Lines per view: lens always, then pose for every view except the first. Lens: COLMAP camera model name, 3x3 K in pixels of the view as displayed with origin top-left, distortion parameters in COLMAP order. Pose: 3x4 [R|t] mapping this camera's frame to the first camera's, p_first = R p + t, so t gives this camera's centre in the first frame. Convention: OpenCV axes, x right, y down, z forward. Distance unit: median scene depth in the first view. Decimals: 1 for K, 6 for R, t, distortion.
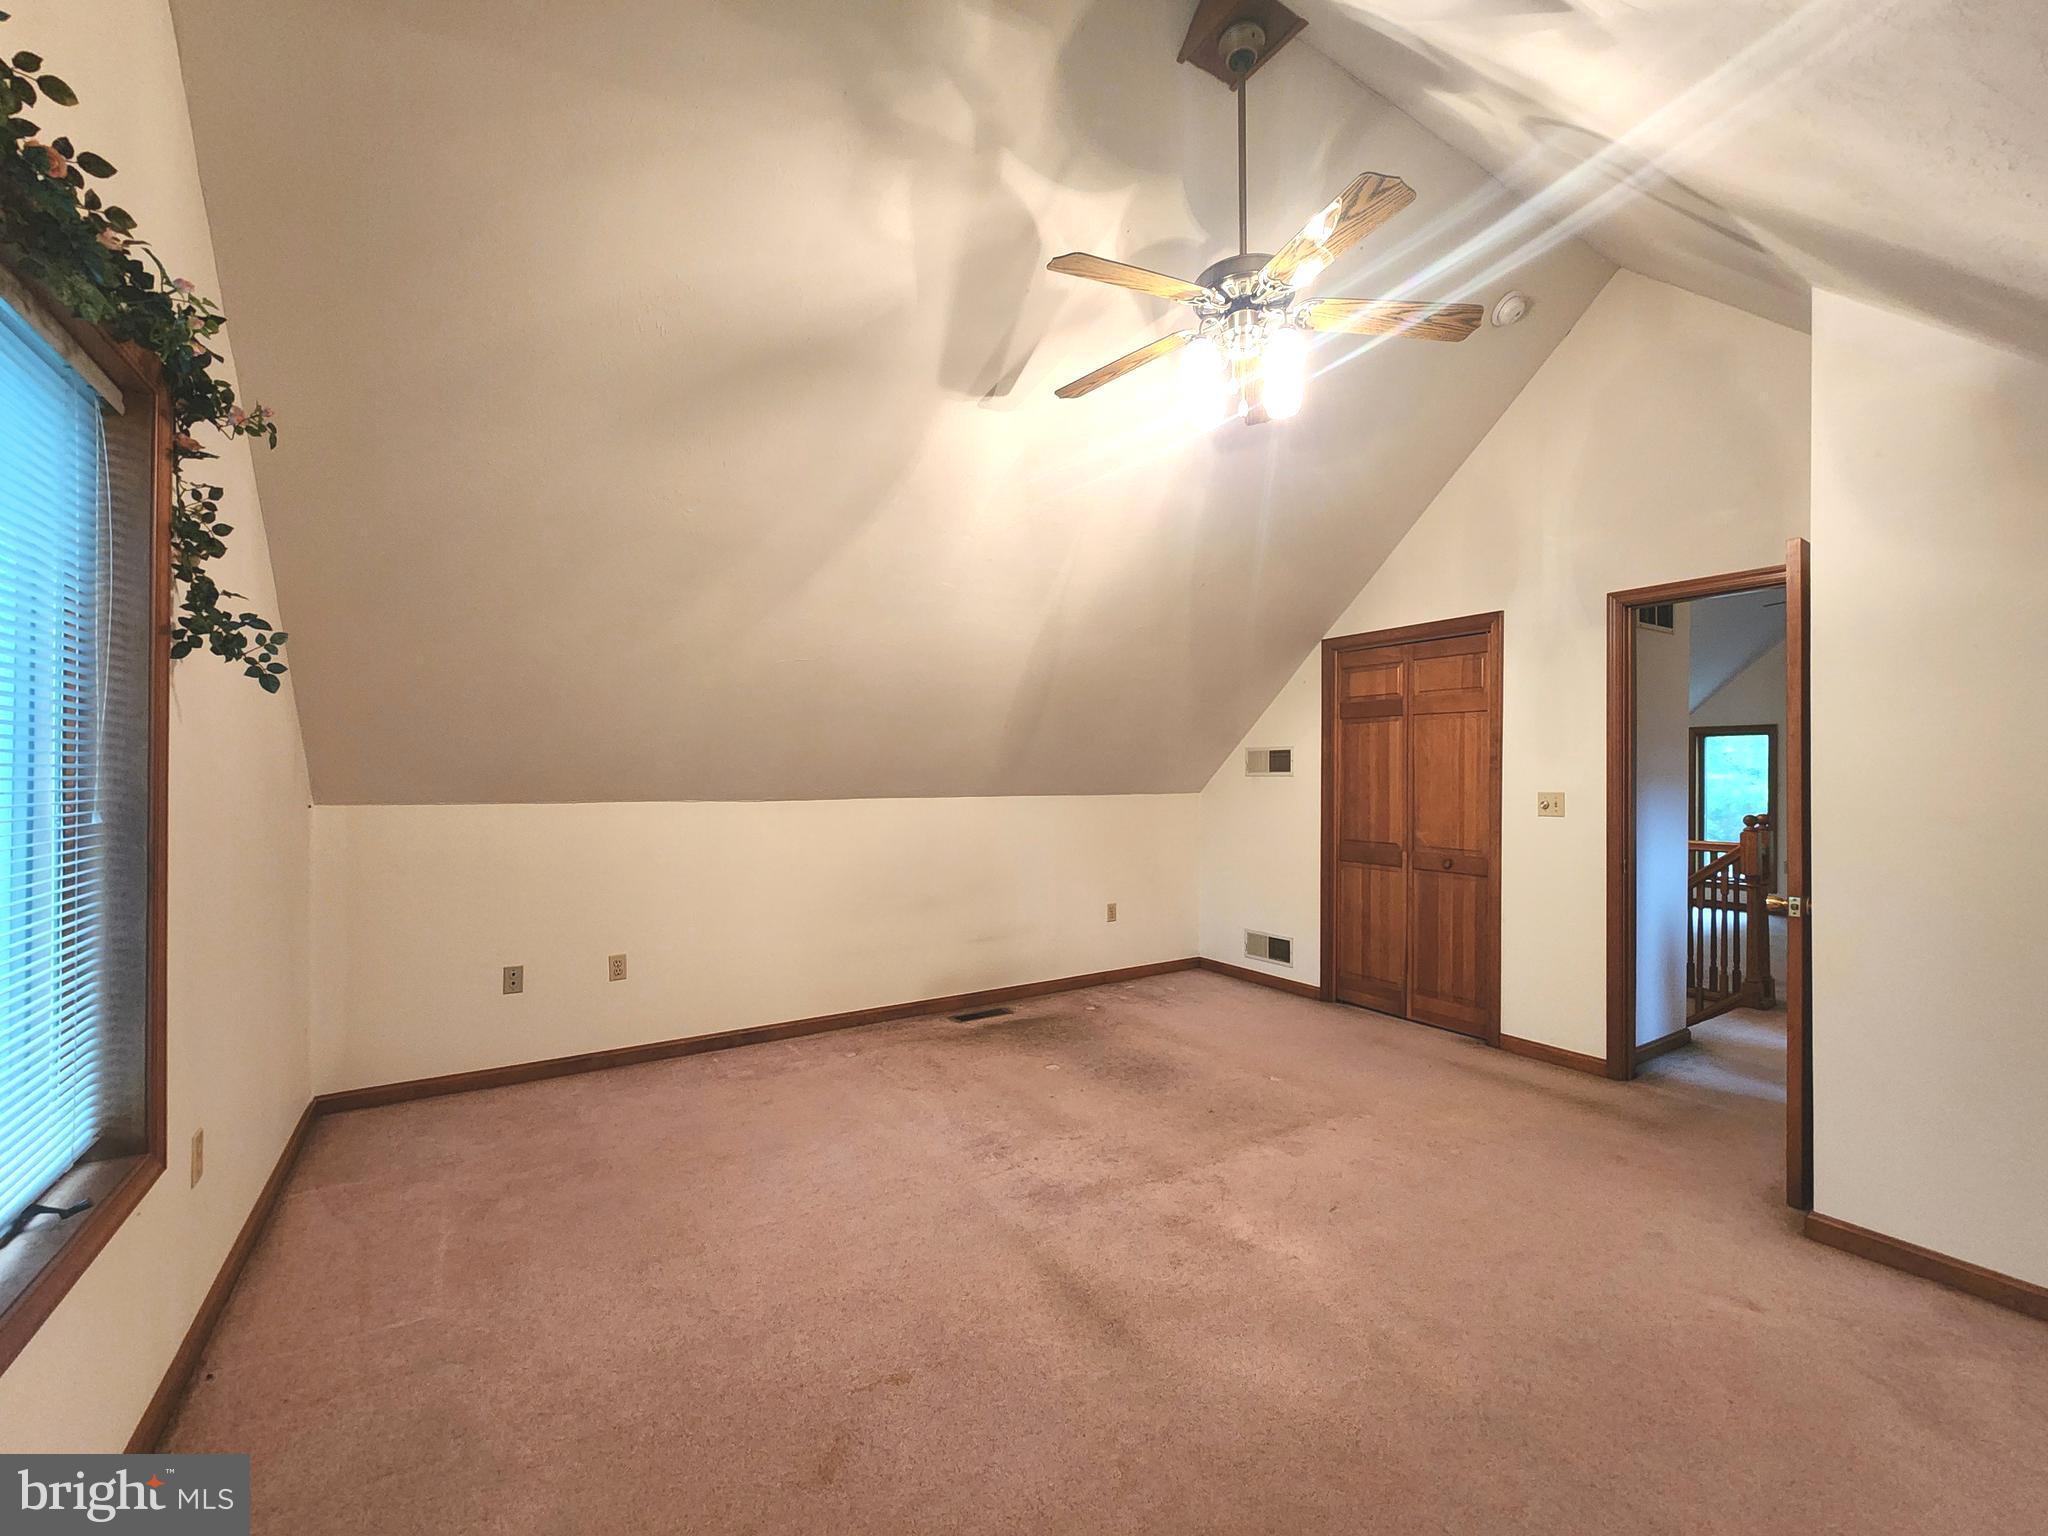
lens RADIAL K [[842.6, 0, 1025.7], [0, 842.6, 774.1], [0, 0, 1]] dist [-0.002163, -0.000366]
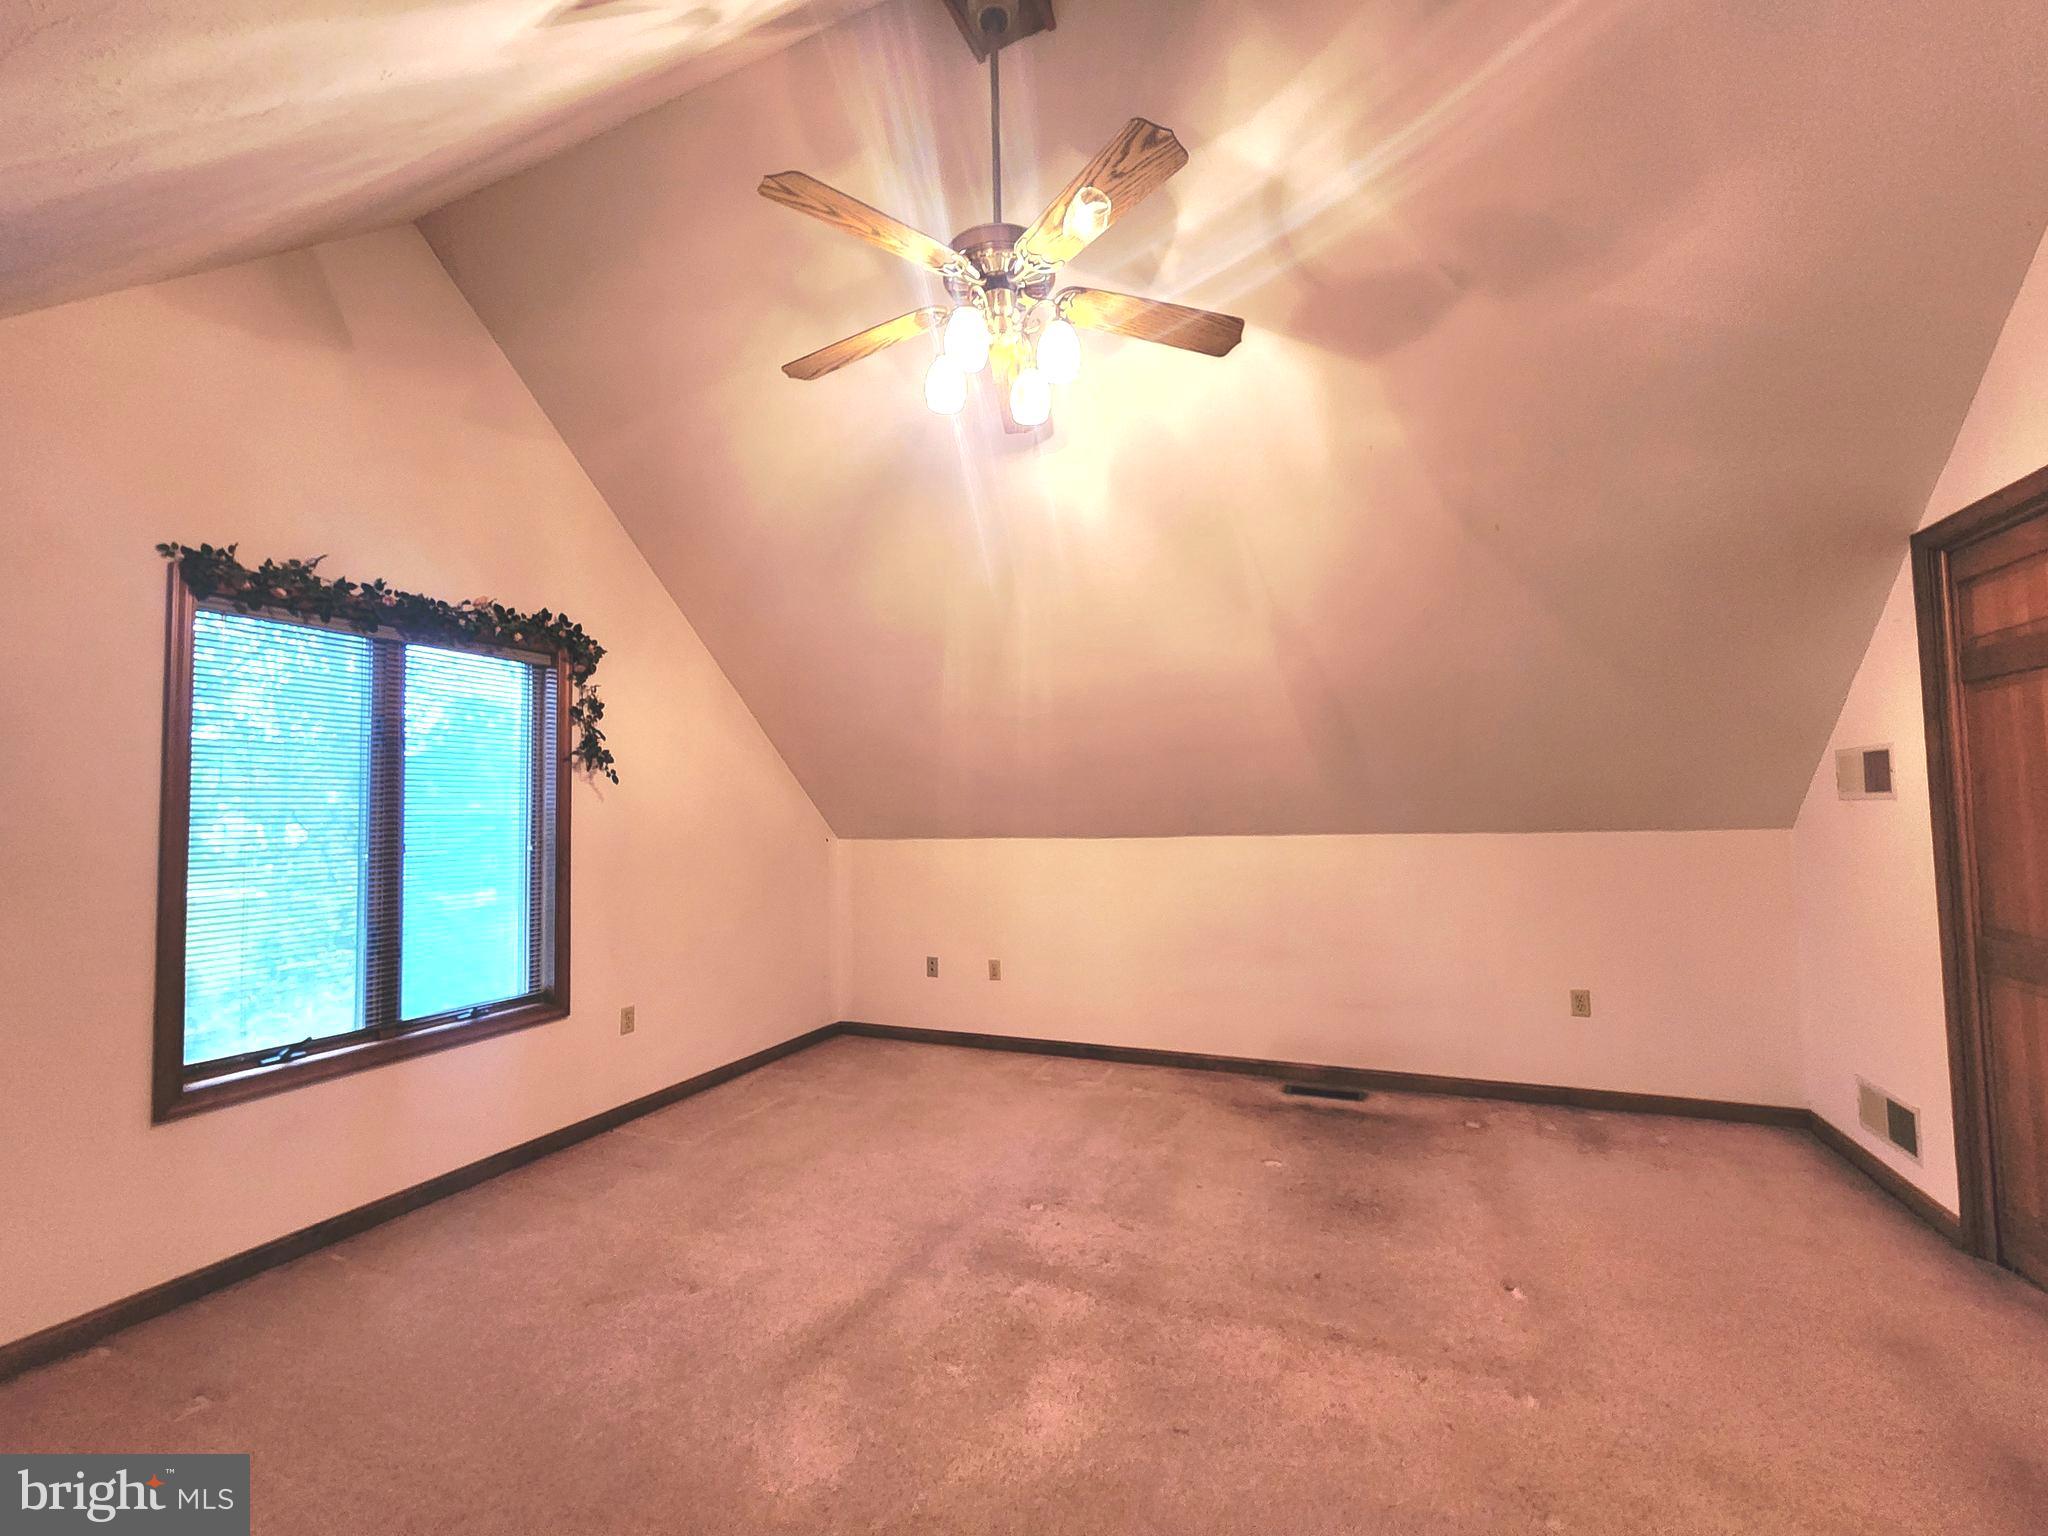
lens RADIAL K [[842.6, 0, 1025.7], [0, 842.6, 774.1], [0, 0, 1]] dist [-0.002163, -0.000366]
pose [[0.559863, -0.053301, -0.826869, 0.582279], [0.023598, 0.998550, -0.048389, -0.000857], [0.828249, 0.007579, 0.560309, 0.320455]]
